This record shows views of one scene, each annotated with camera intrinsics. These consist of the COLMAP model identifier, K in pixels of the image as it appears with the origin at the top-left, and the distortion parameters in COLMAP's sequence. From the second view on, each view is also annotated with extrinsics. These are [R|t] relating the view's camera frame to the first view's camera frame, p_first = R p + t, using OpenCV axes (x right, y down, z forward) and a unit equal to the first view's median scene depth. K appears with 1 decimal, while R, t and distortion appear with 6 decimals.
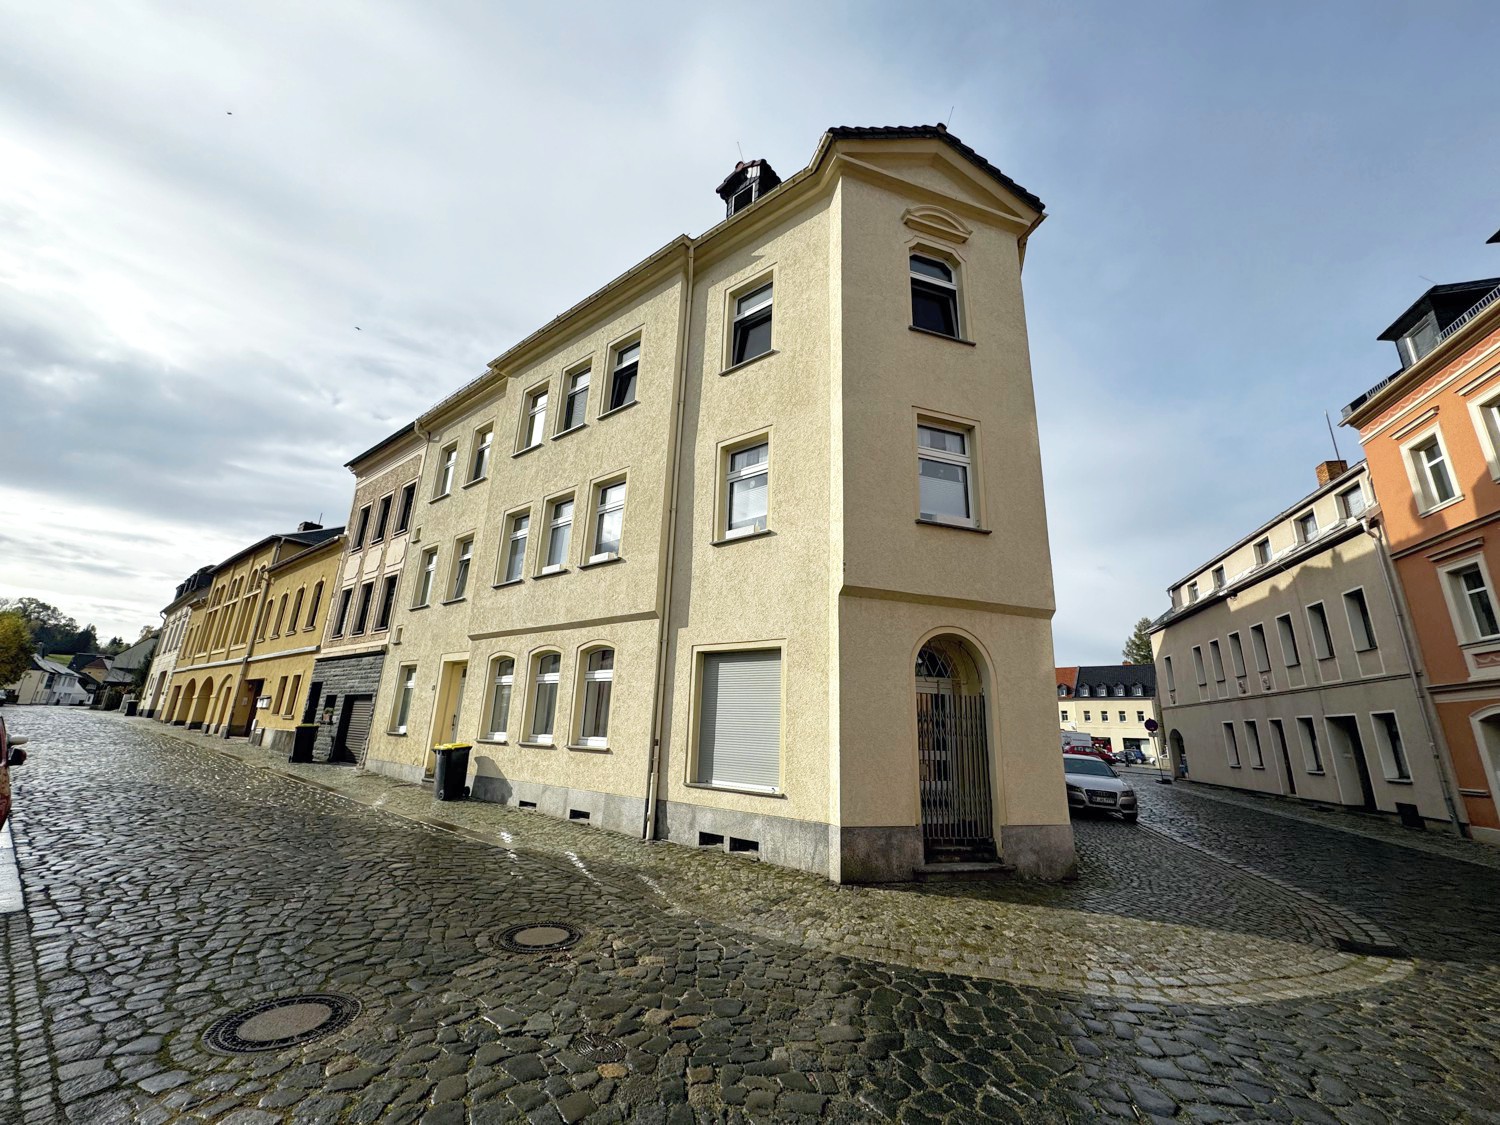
lens RADIAL K [[606.3, 0, 750.0], [0, 606.3, 562.5], [0, 0, 1]] dist [-0.008610, -0.000295]
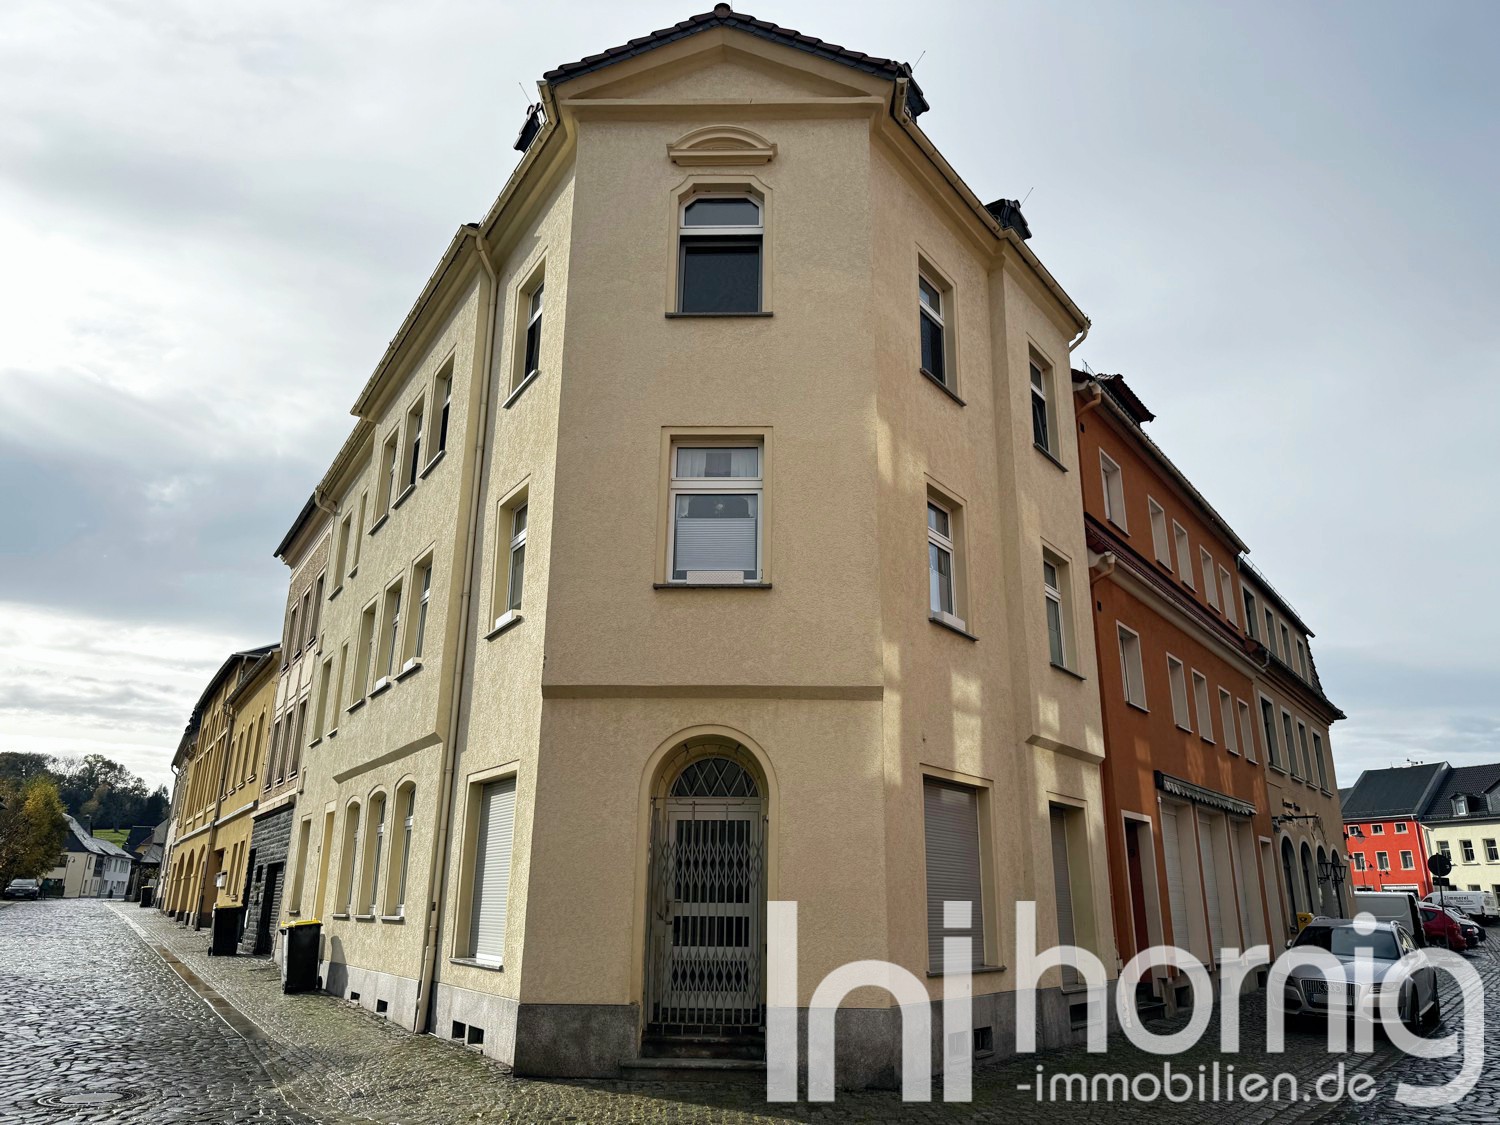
lens RADIAL K [[1059.3, 0, 750.0], [0, 1059.3, 562.5], [0, 0, 1]] dist [0.074212, -0.134819]
pose [[0.941672, -0.129650, -0.310554, 0.634383], [0.115892, 0.991298, -0.062435, -0.002563], [0.315946, 0.022803, 0.948503, -0.150091]]
